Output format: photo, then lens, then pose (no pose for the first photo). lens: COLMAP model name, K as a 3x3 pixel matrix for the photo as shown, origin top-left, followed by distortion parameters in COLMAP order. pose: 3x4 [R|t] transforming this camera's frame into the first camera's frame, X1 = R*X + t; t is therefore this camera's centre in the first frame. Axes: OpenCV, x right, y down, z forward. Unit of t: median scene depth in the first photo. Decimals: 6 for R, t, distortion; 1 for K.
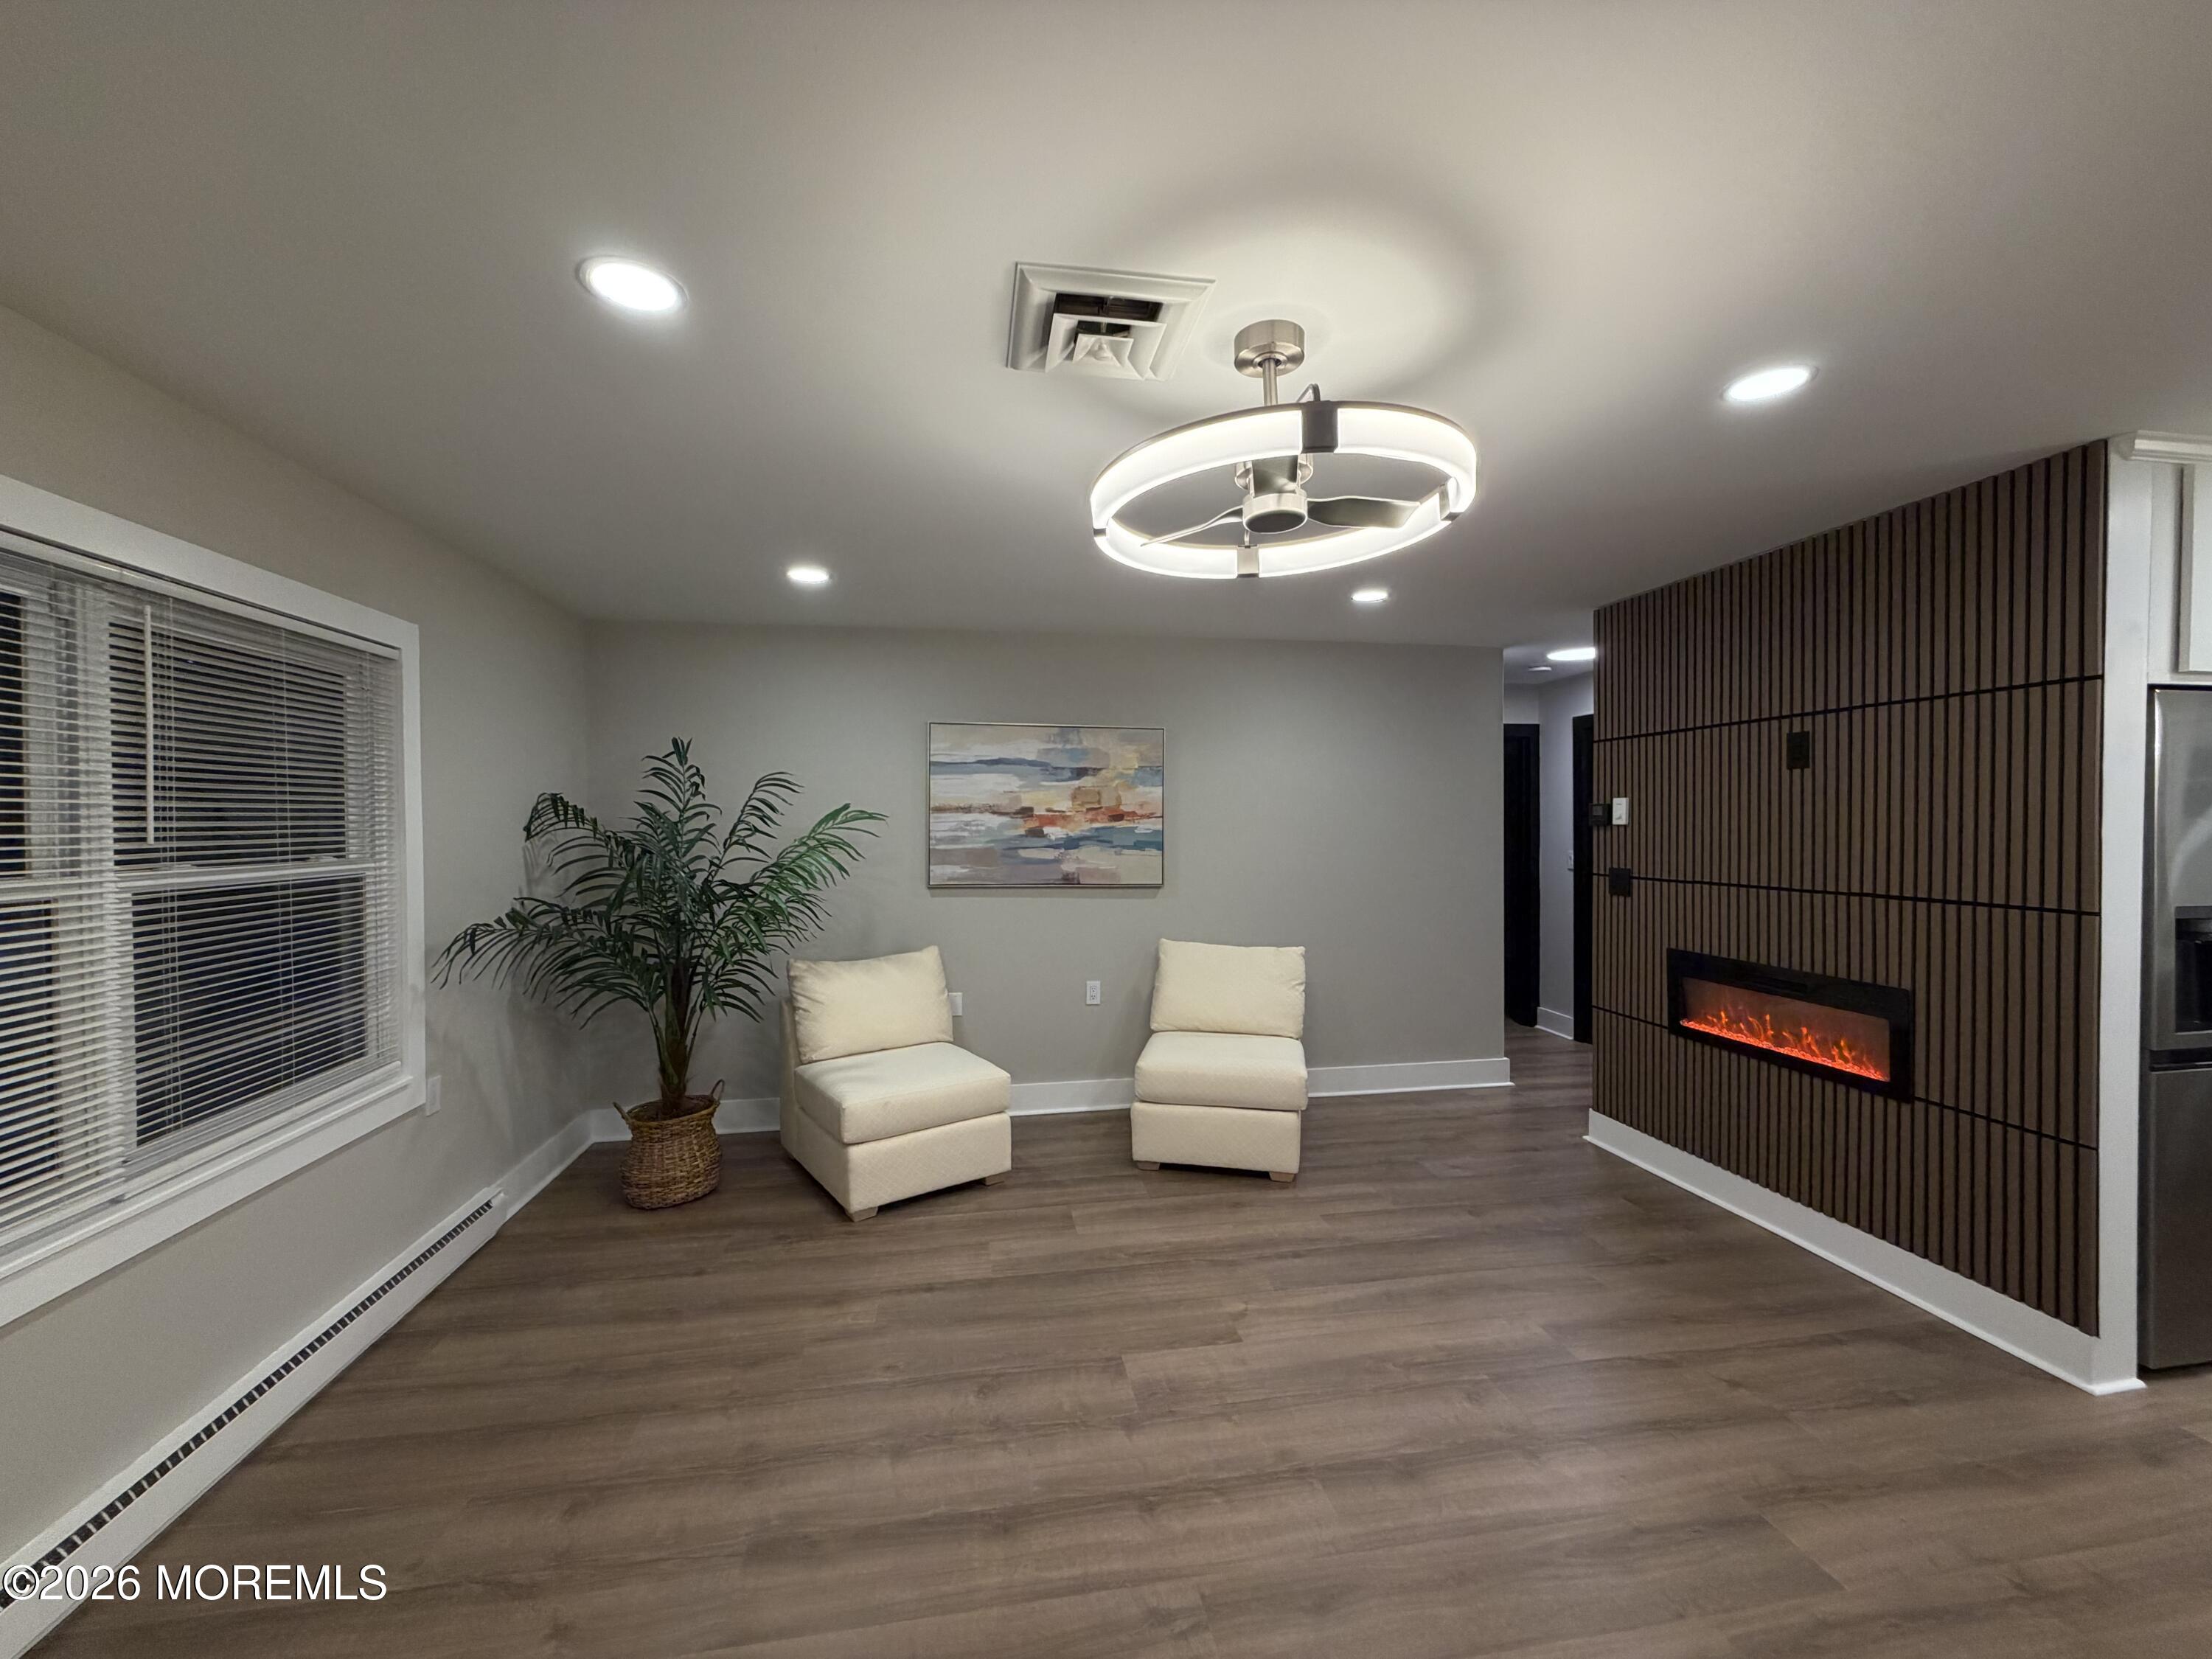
lens RADIAL K [[877.8, 0, 1099.7], [0, 877.8, 832.3], [0, 0, 1]] dist [-0.000781, 0.000028]
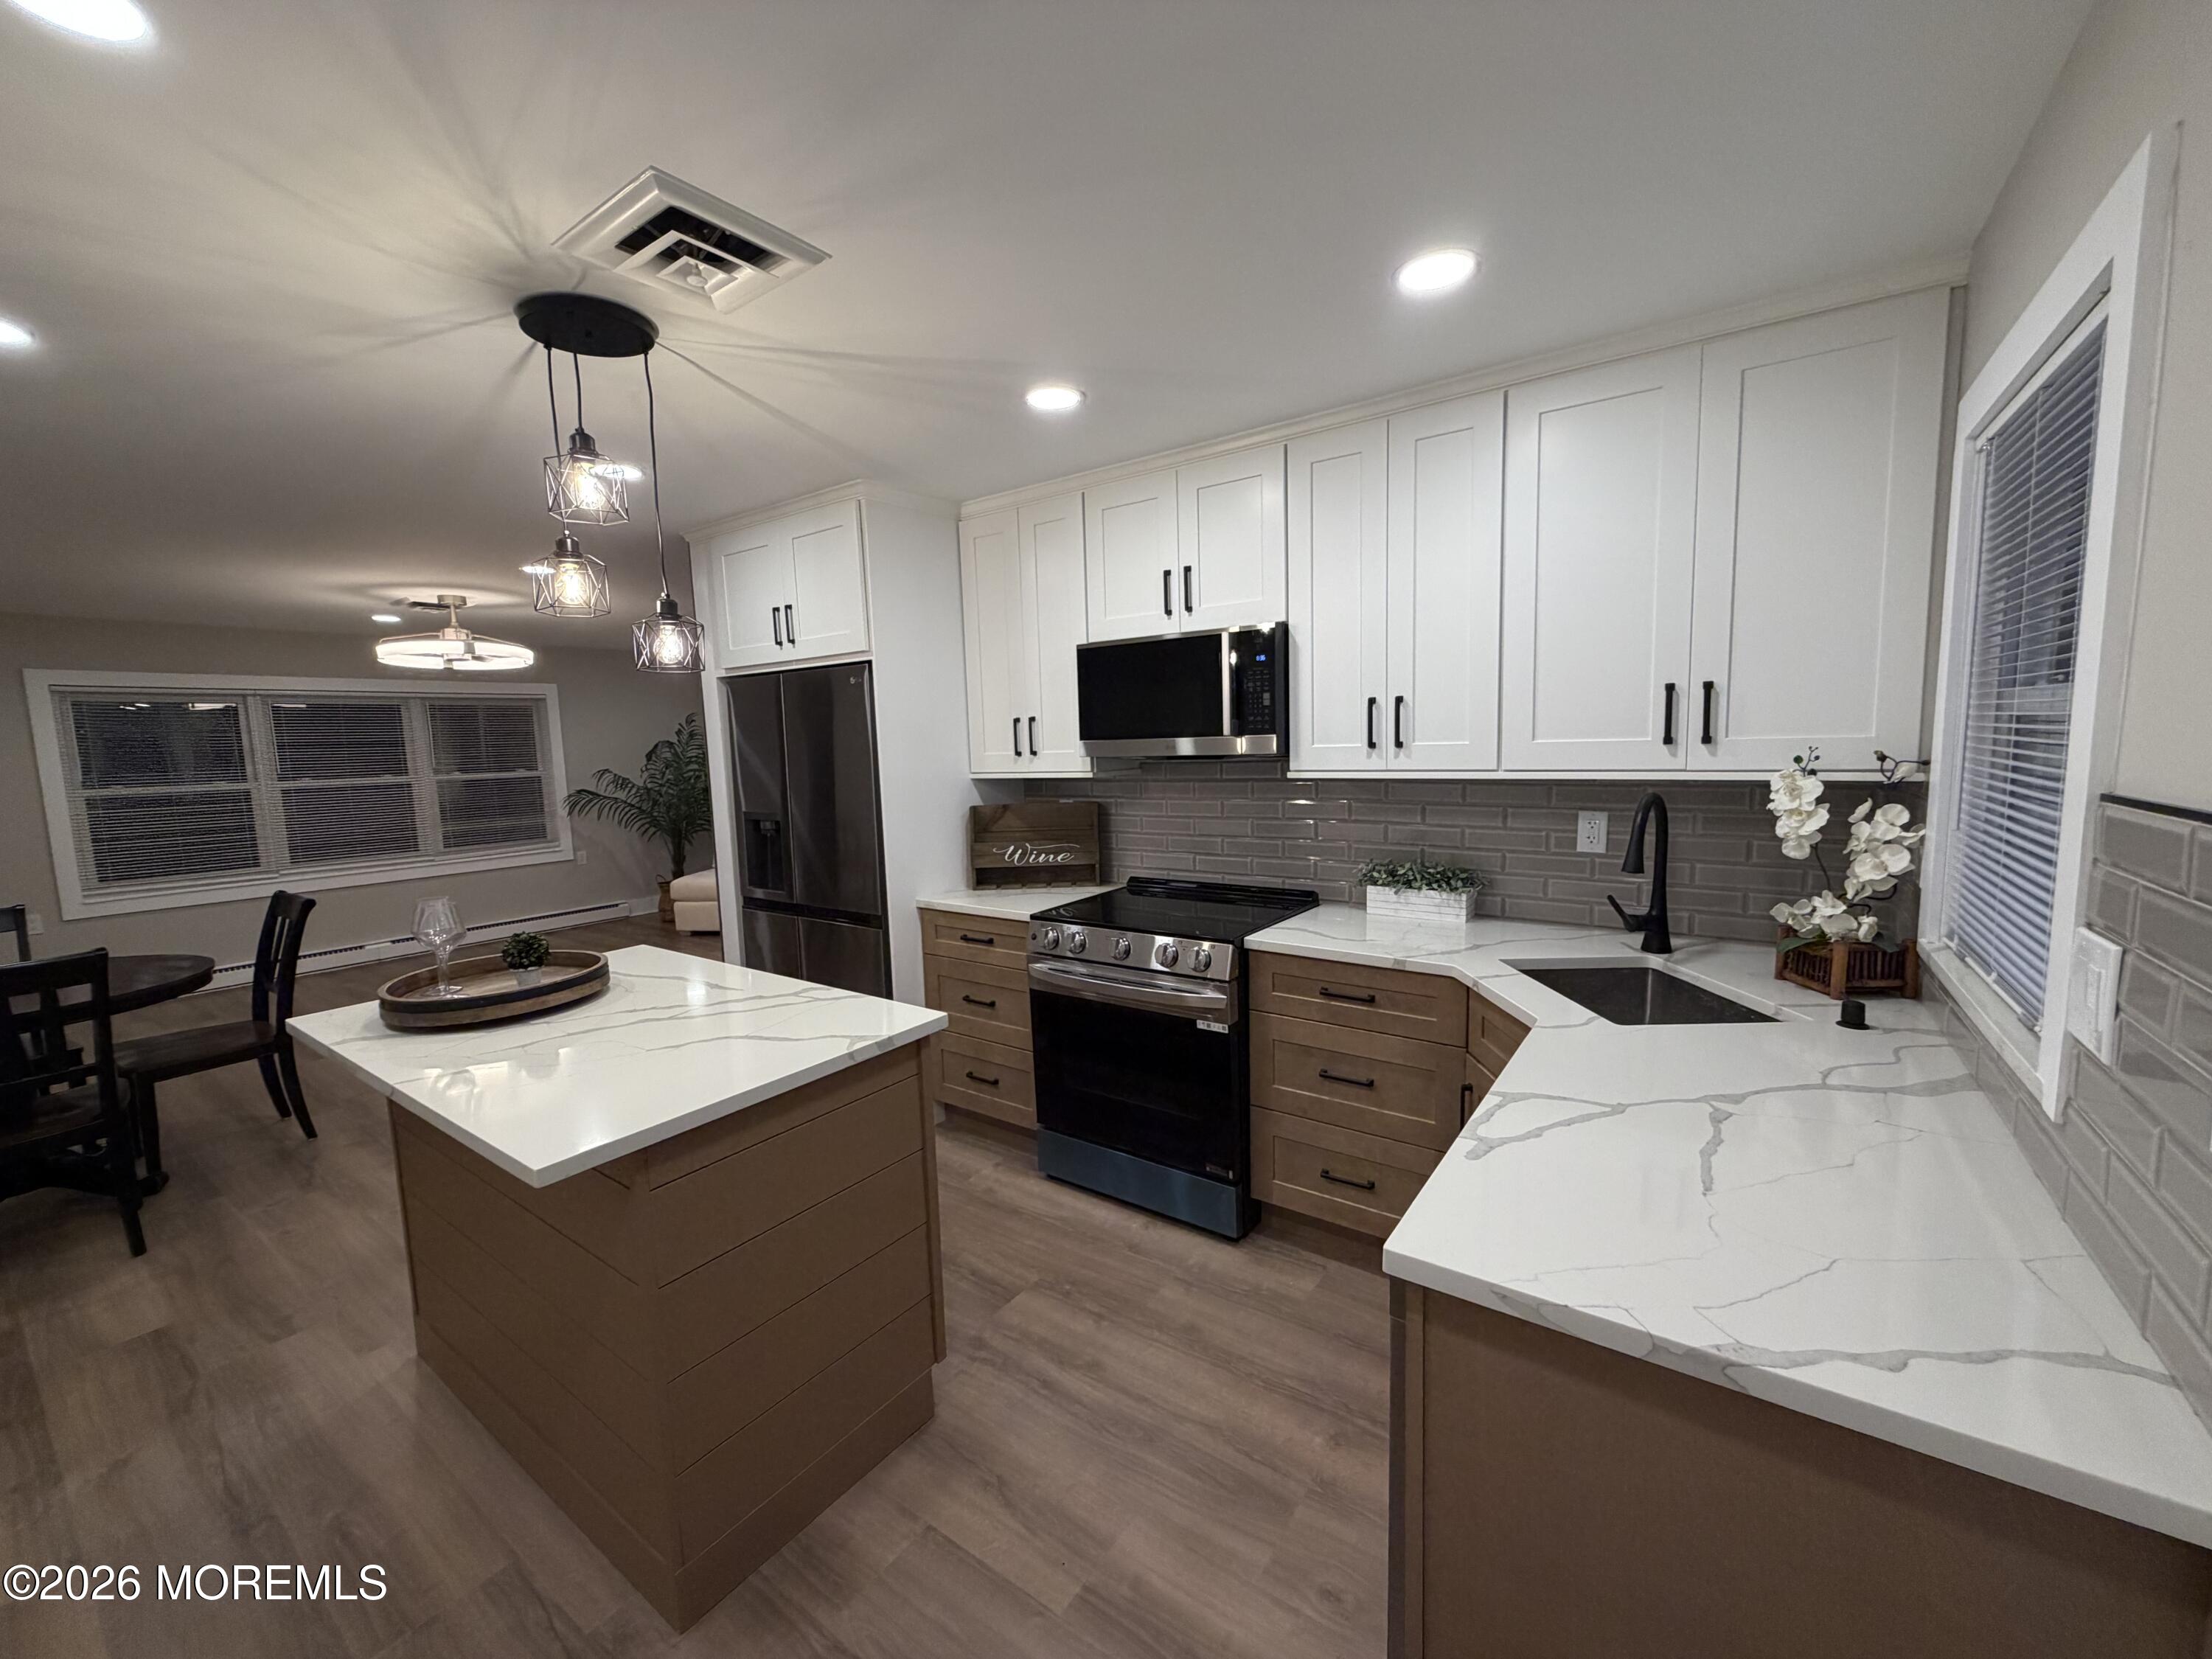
lens RADIAL K [[877.8, 0, 1101.5], [0, 877.8, 831.4], [0, 0, 1]] dist [-0.000781, 0.000028]
pose [[0.705127, 0.059029, -0.706620, 2.008347], [0.018606, 0.994646, 0.101656, -0.023196], [0.708837, -0.084828, 0.700253, 0.221982]]
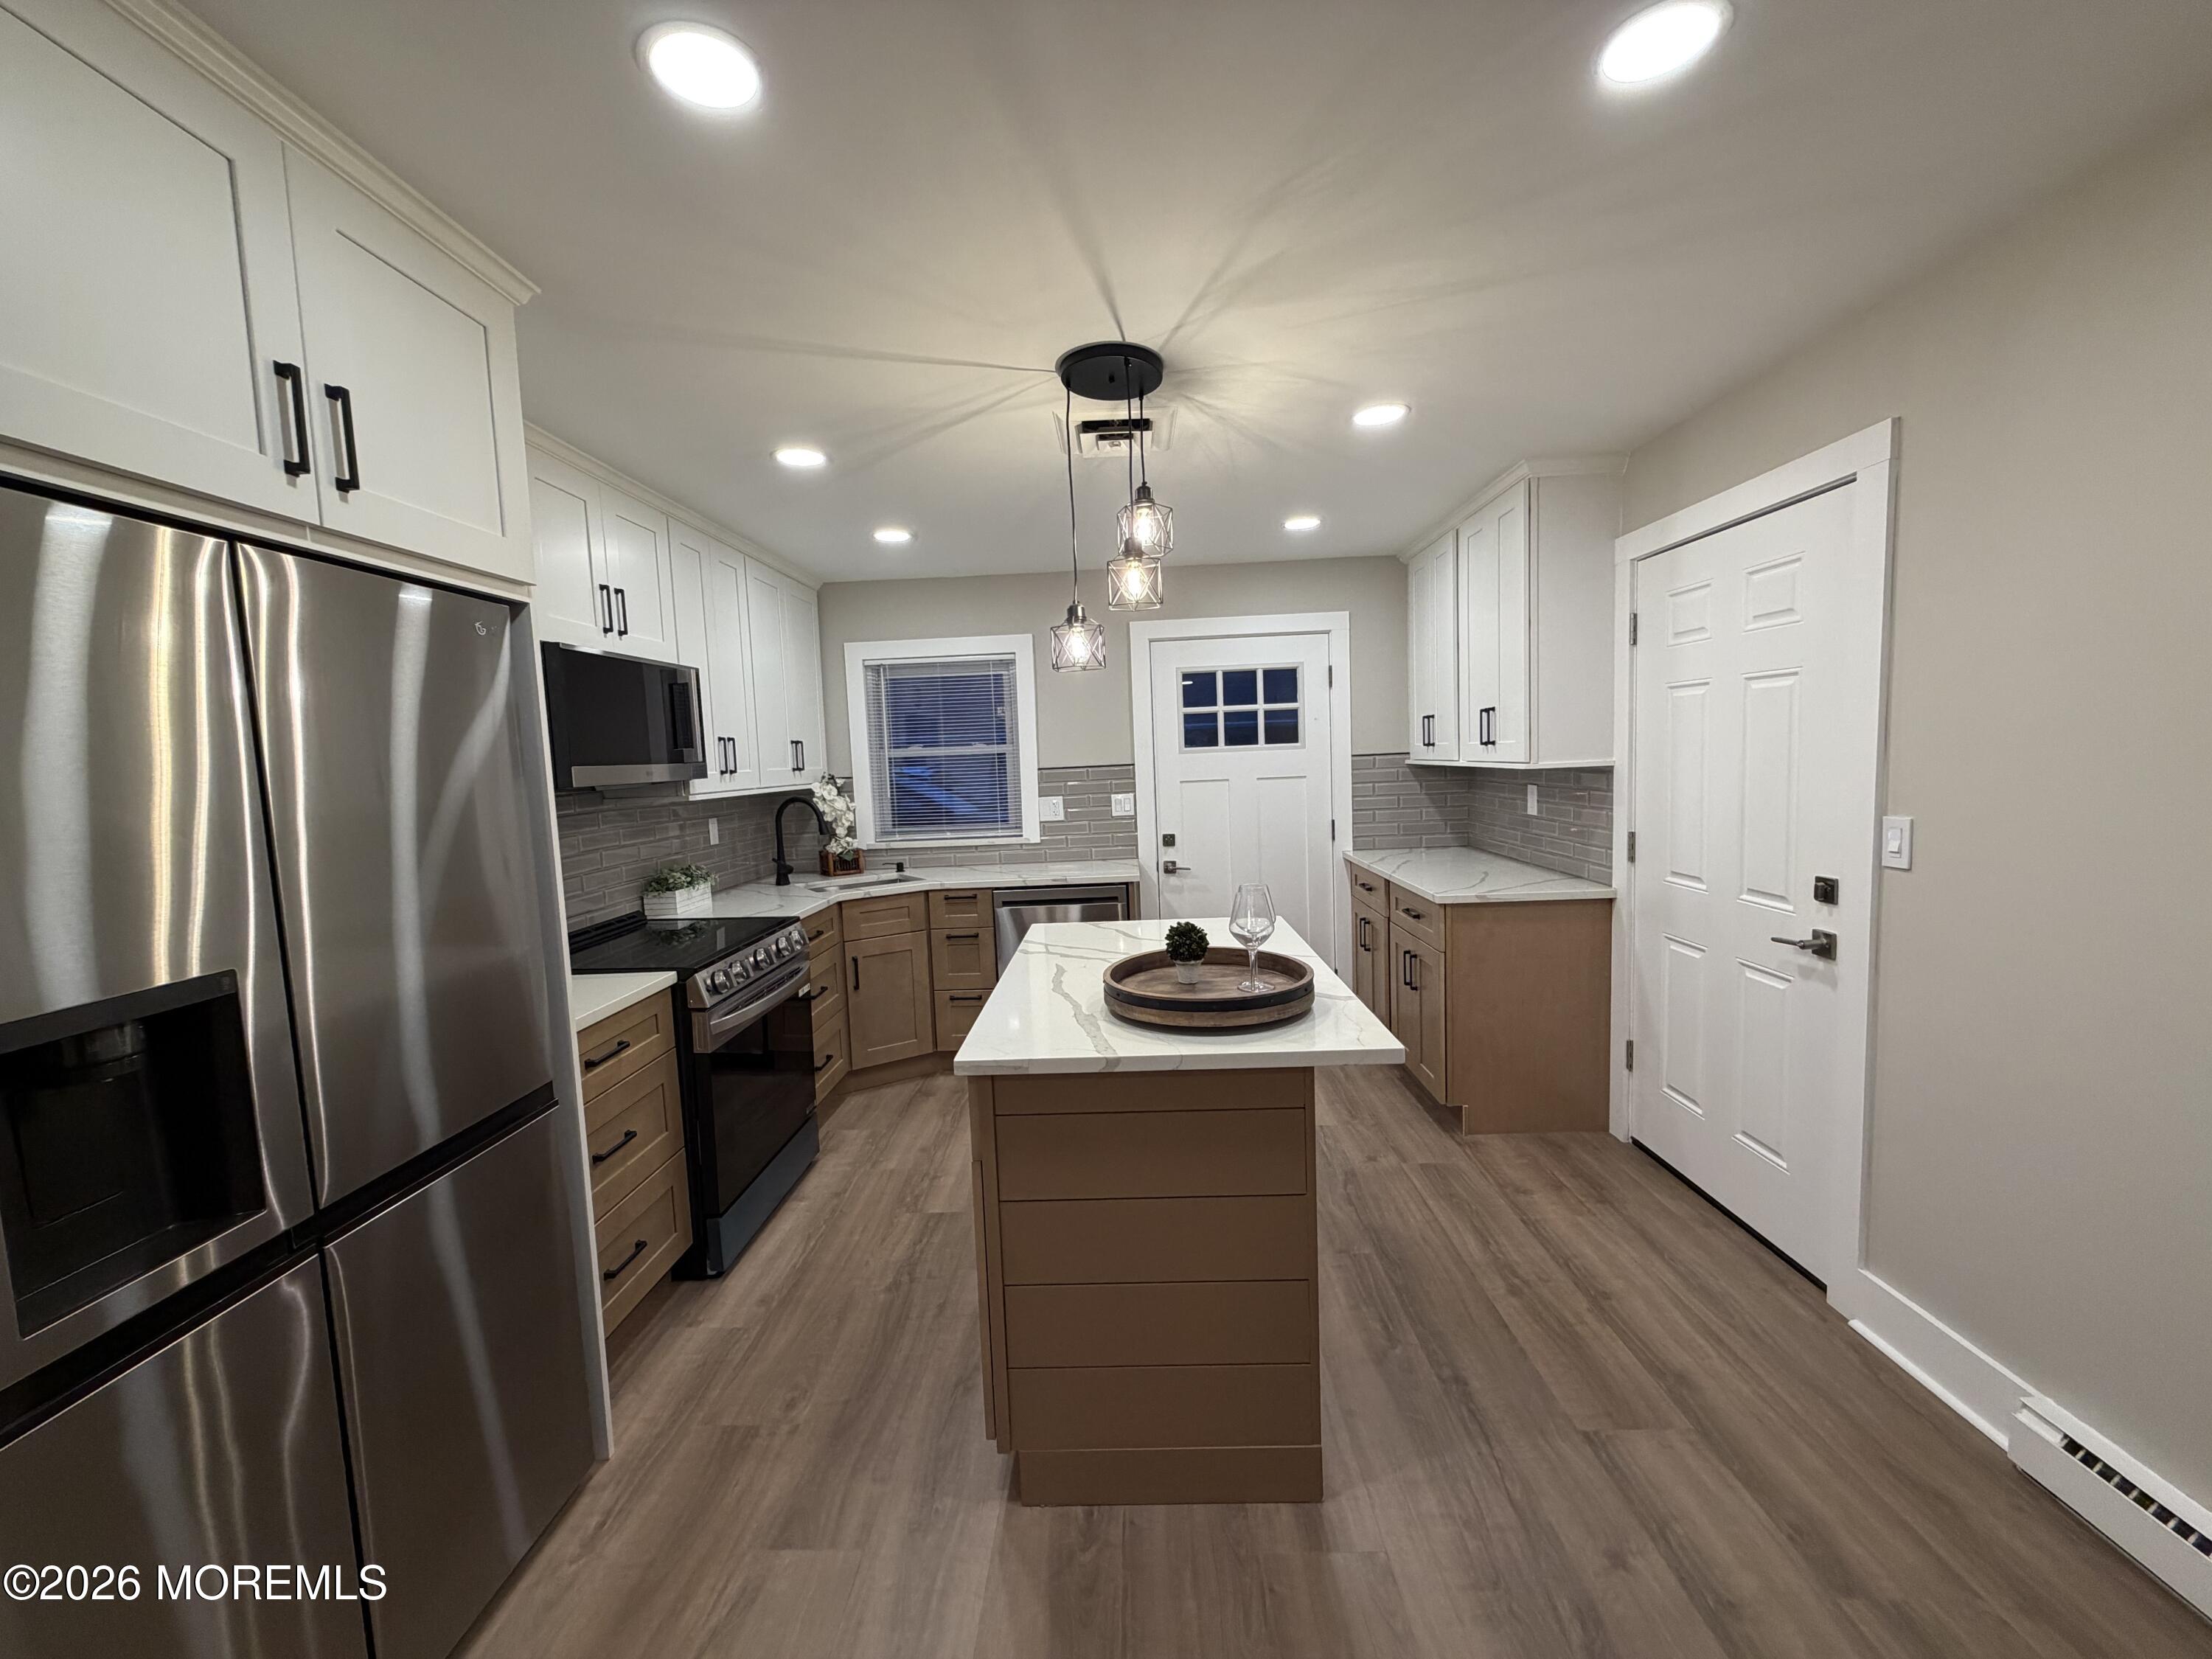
lens RADIAL K [[877.8, 0, 1100.7], [0, 877.8, 830.8], [0, 0, 1]] dist [-0.000781, 0.000028]
pose [[0.198876, -0.088355, 0.976034, 0.667407], [0.050253, 0.995537, 0.079881, -0.006725], [-0.978735, 0.033162, 0.202428, 0.299018]]
